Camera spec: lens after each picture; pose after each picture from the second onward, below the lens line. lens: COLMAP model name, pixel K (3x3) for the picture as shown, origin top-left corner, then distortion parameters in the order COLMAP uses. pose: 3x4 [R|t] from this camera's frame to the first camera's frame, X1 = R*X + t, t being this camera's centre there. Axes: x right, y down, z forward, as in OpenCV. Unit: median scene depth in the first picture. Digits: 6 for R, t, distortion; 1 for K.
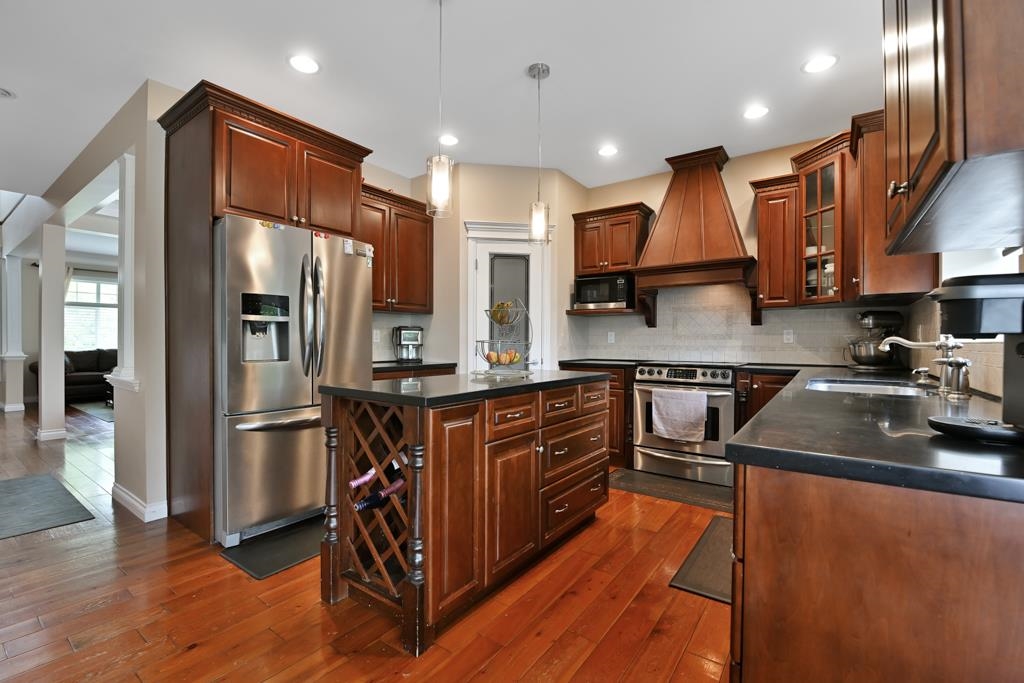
lens RADIAL K [[445.2, 0, 507.7], [0, 445.2, 339.5], [0, 0, 1]] dist [-0.005117, -0.001227]
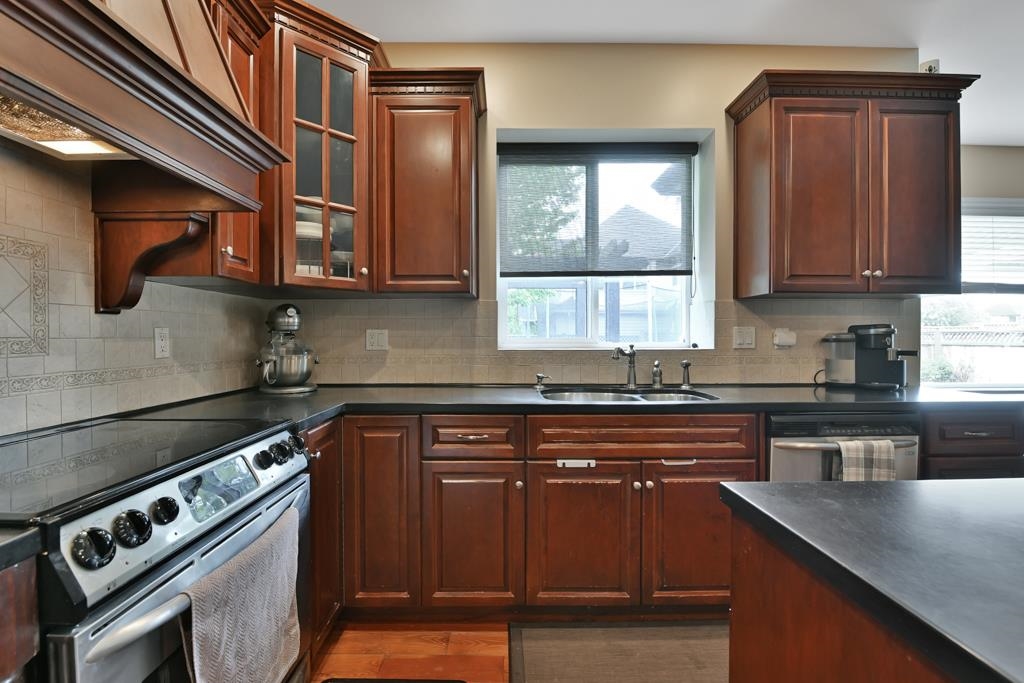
lens RADIAL K [[445.2, 0, 513.3], [0, 445.2, 341.8], [0, 0, 1]] dist [-0.005117, -0.001227]
pose [[-0.597558, -0.001845, 0.801823, 0.062251], [0.004222, 0.999976, 0.005448, -0.009047], [-0.801814, 0.006641, -0.597536, 0.943182]]
